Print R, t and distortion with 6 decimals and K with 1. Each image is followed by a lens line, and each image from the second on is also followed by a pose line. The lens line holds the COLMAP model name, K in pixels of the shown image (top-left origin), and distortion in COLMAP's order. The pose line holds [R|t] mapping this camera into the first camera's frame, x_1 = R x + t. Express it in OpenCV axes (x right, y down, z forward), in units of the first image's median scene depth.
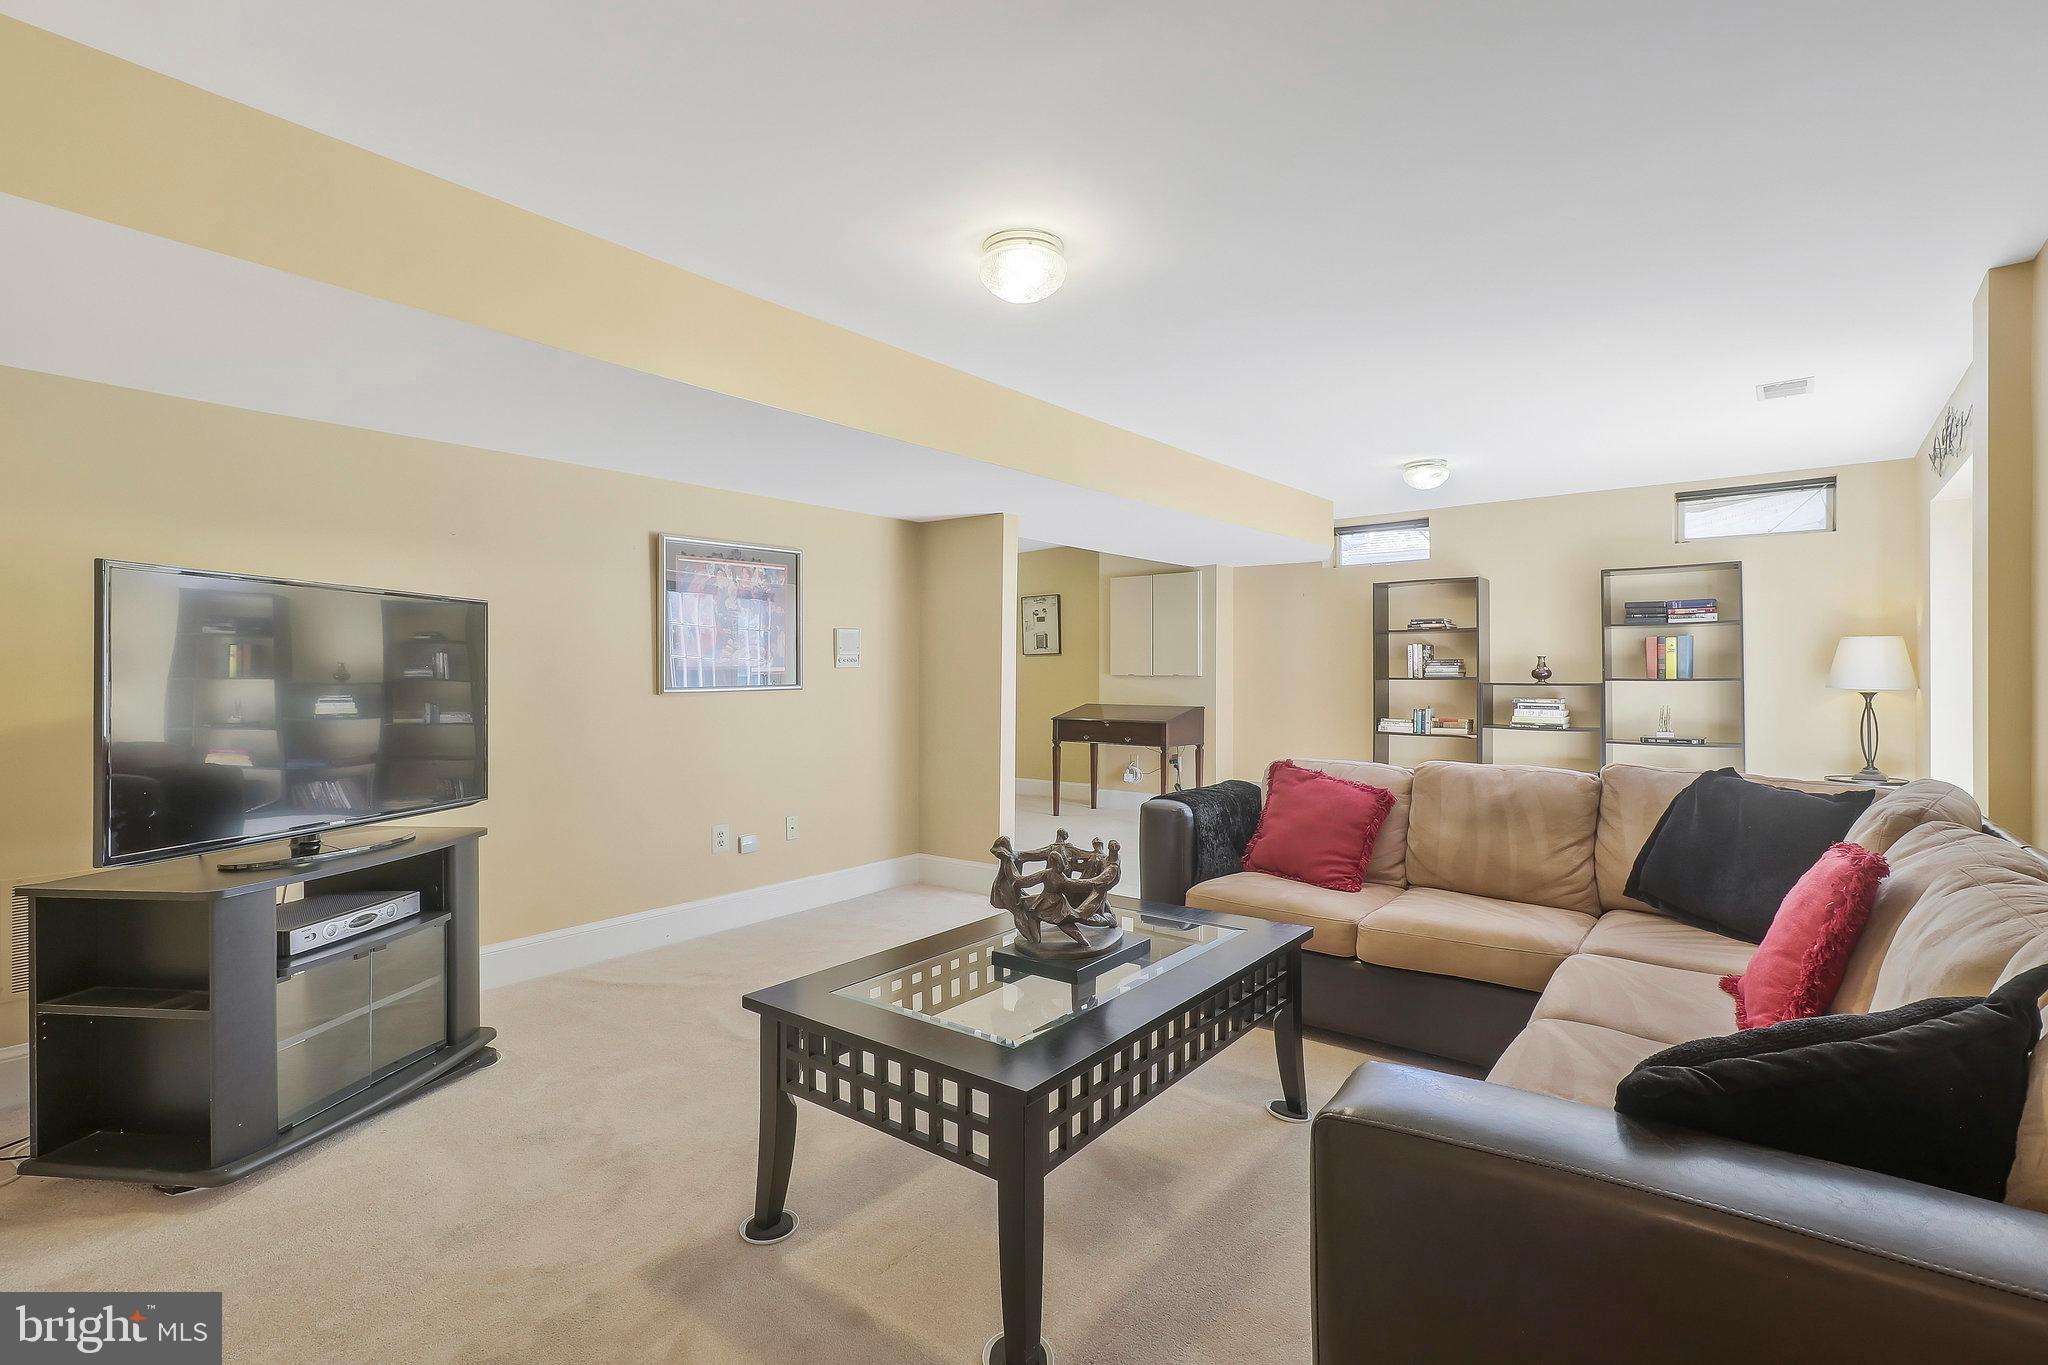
lens RADIAL K [[962.5, 0, 1029.1], [0, 962.5, 673.6], [0, 0, 1]] dist [0.002424, 0.002561]
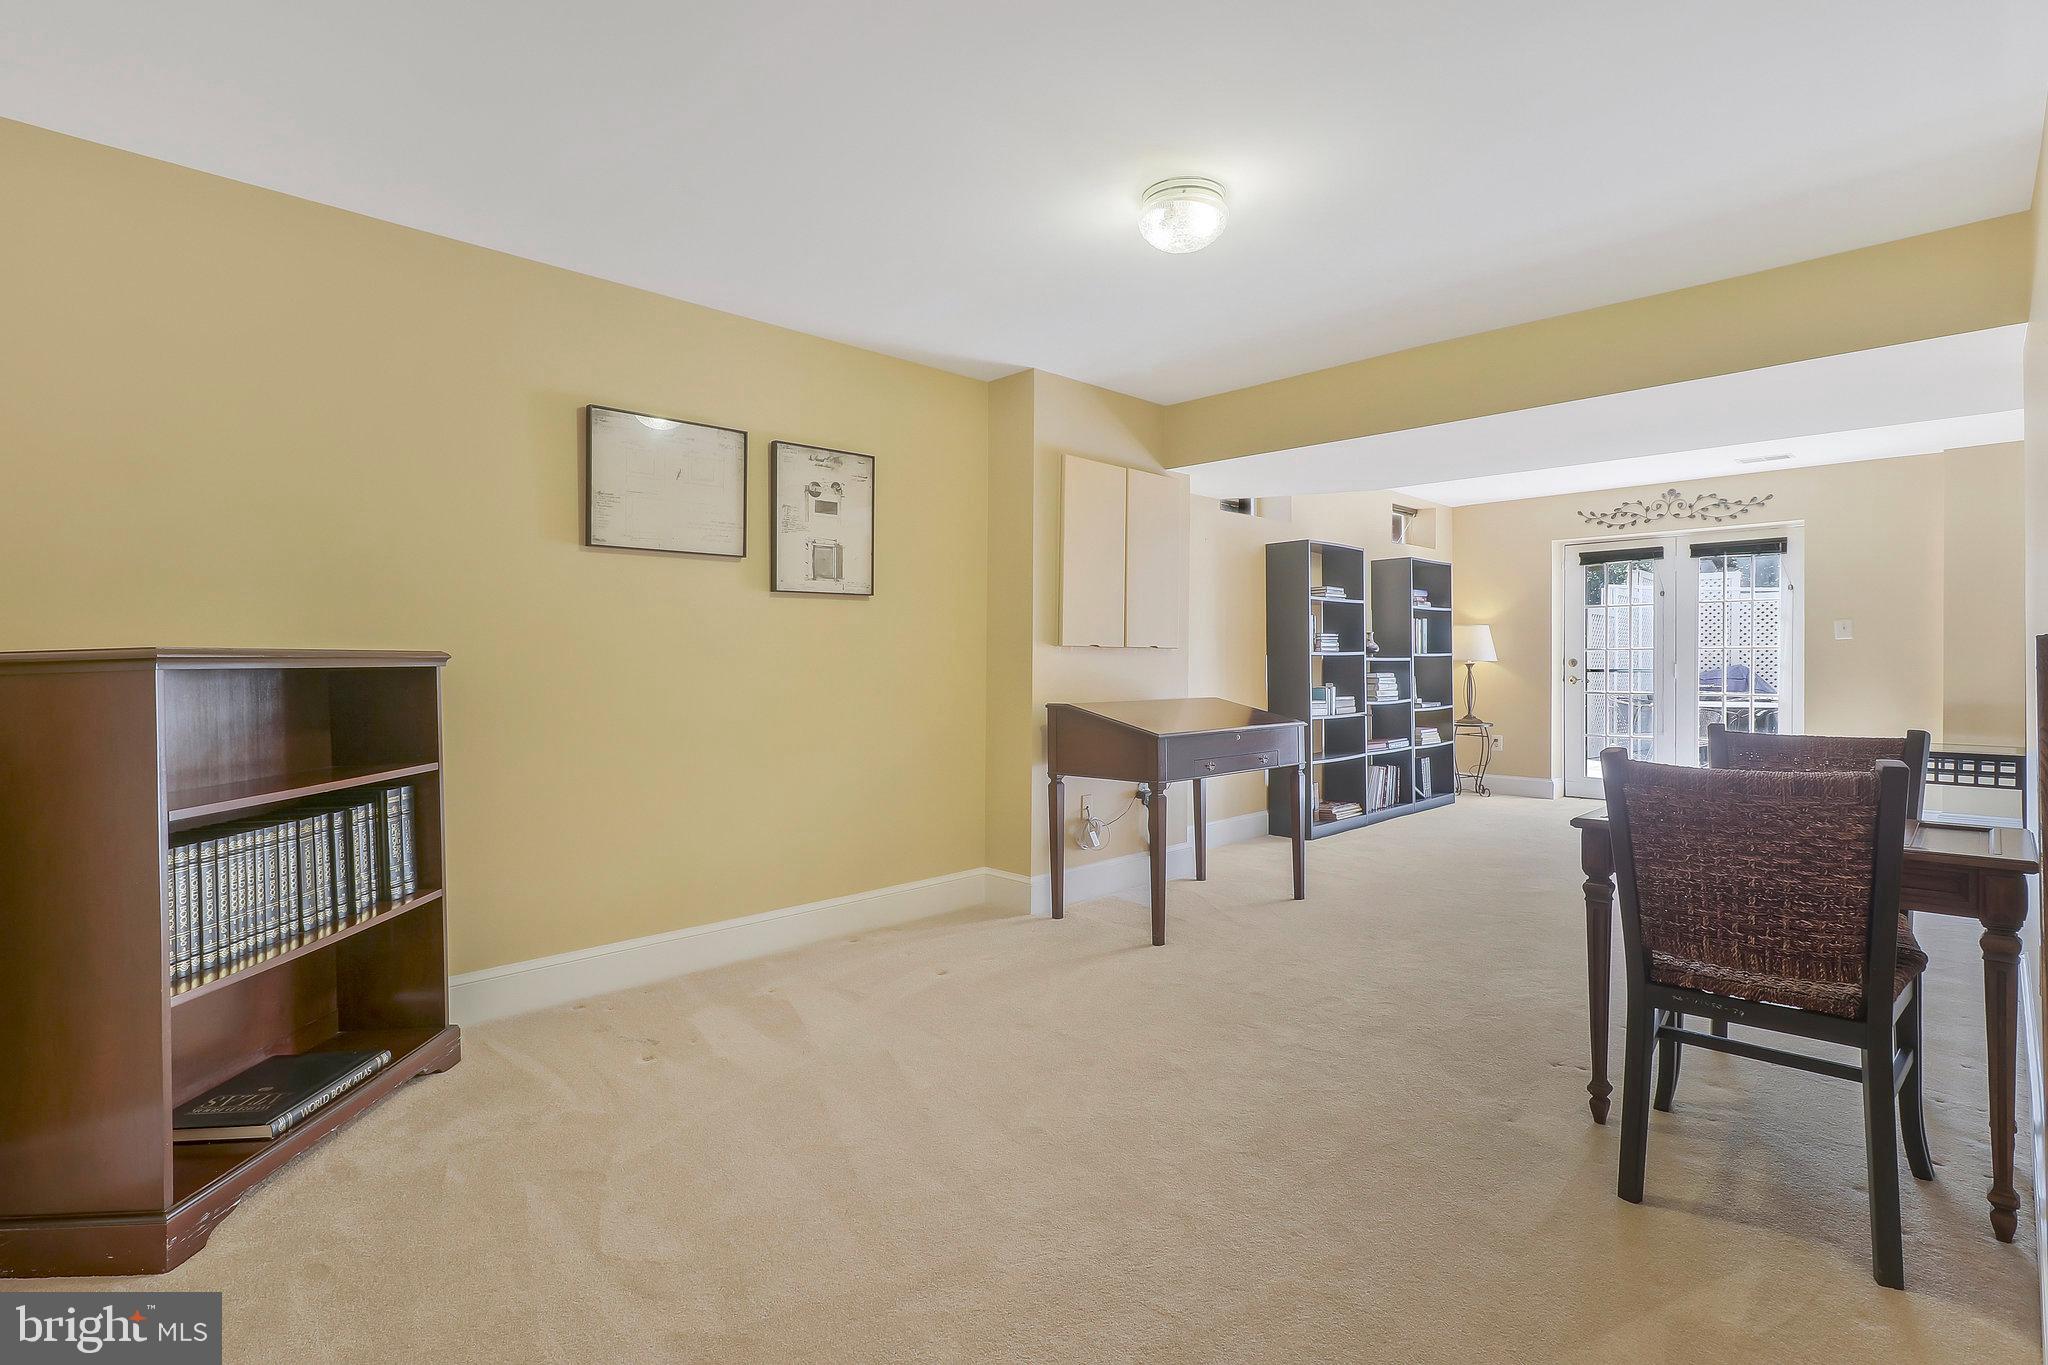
lens RADIAL K [[962.5, 0, 1023.4], [0, 962.5, 664.4], [0, 0, 1]] dist [0.002424, 0.002561]
pose [[0.110717, -0.000580, 0.993852, -0.543435], [0.005577, 0.999984, -0.000038, 0.014131], [-0.993836, 0.005547, 0.110718, 1.254707]]
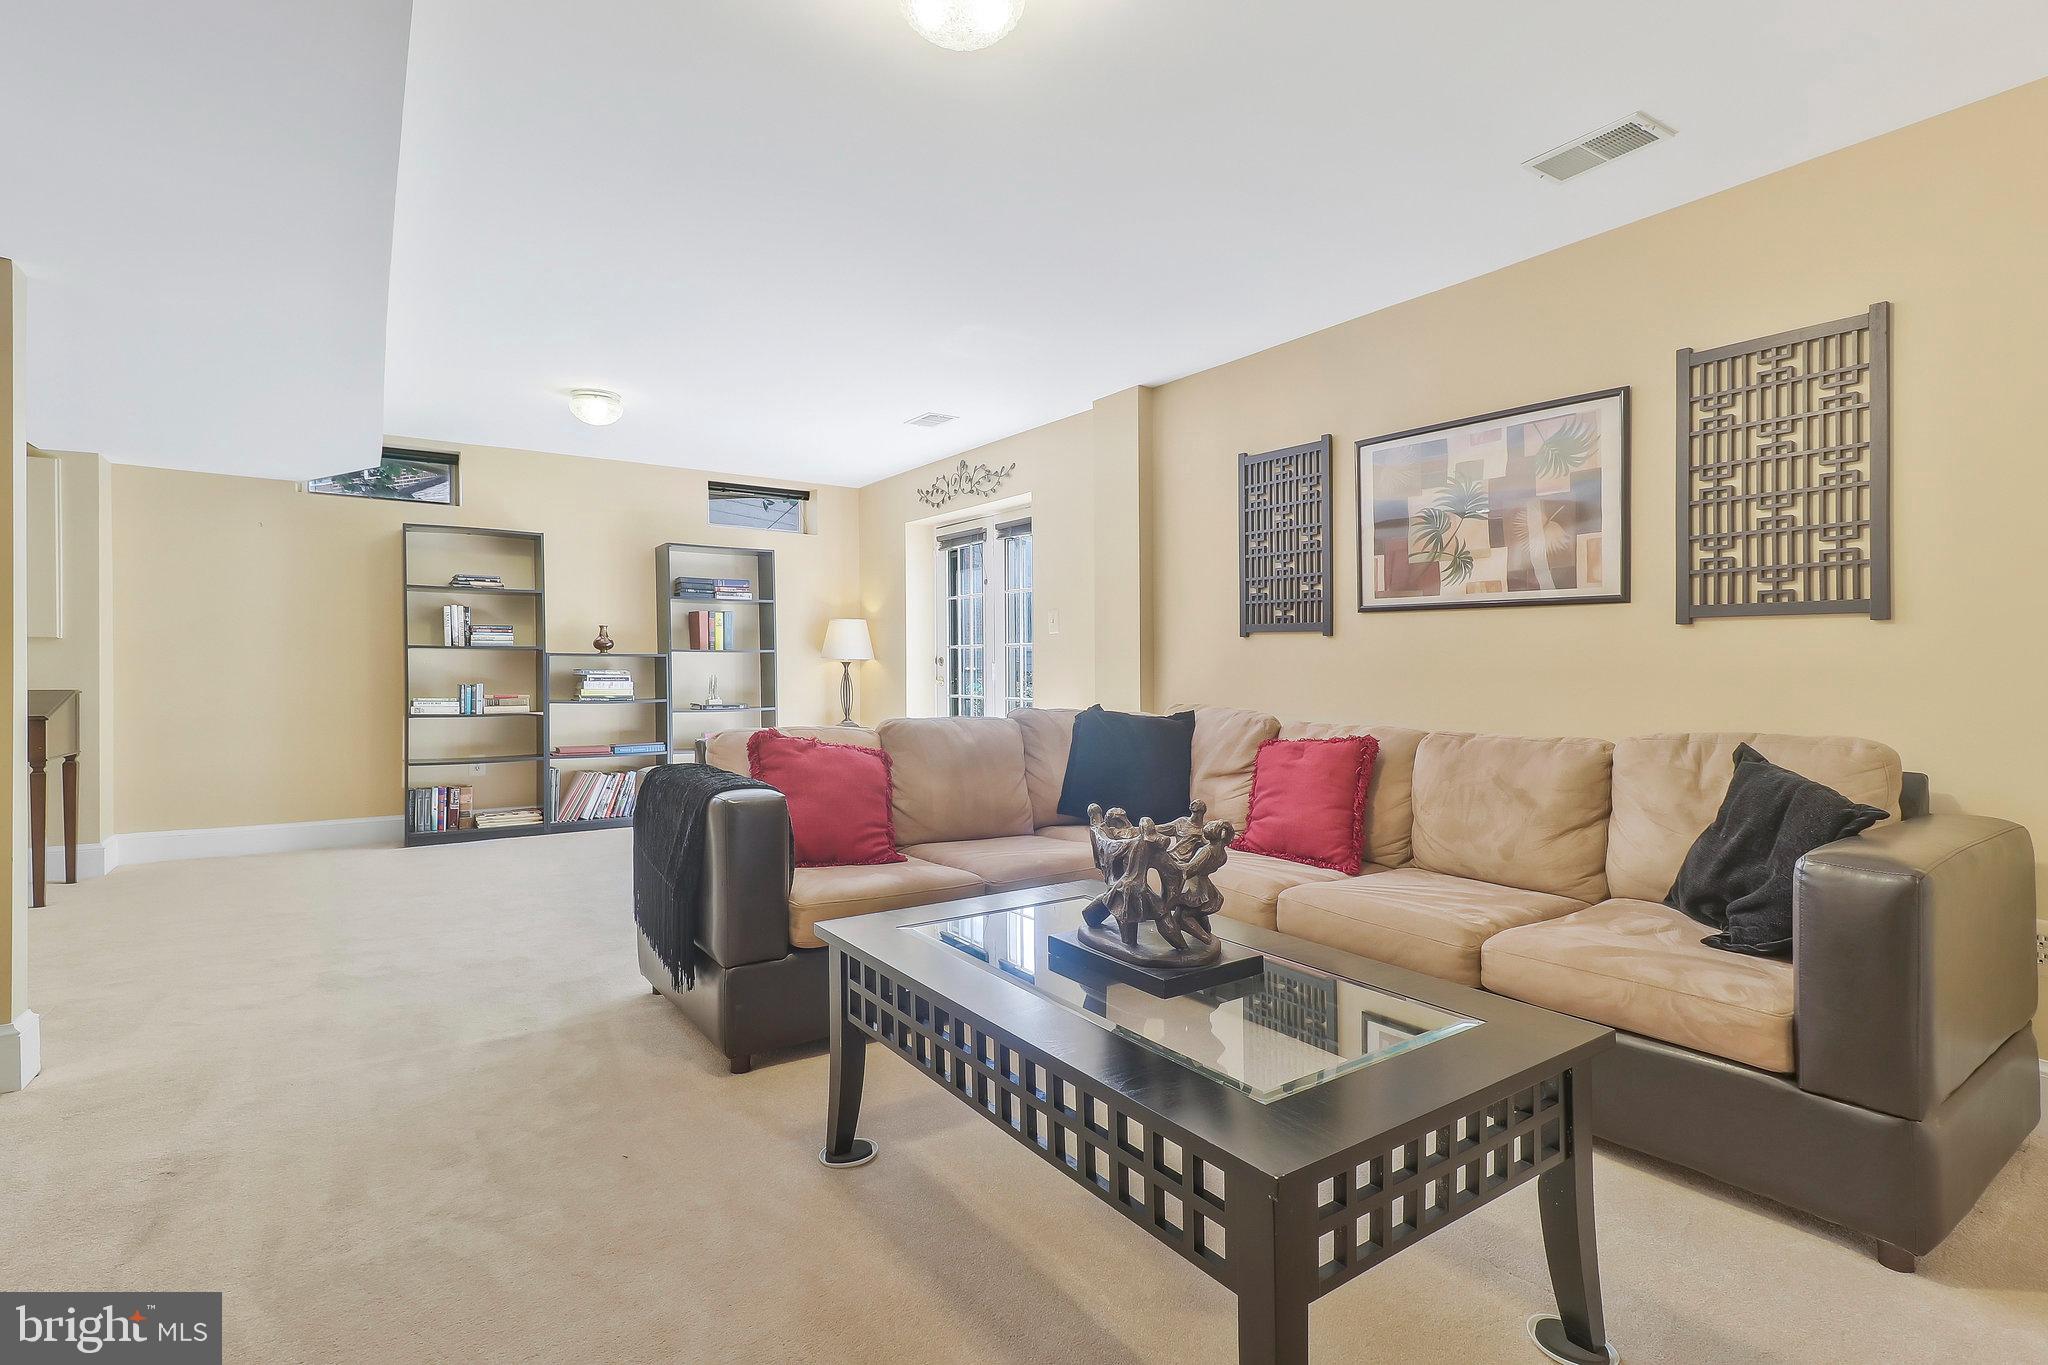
lens RADIAL K [[962.5, 0, 1020.4], [0, 962.5, 675.6], [0, 0, 1]] dist [0.002424, 0.002561]
pose [[0.278119, -0.007681, 0.960516, -0.271262], [-0.002849, 0.999957, 0.008822, 0.021884], [-0.960542, -0.005190, 0.278085, 0.337952]]
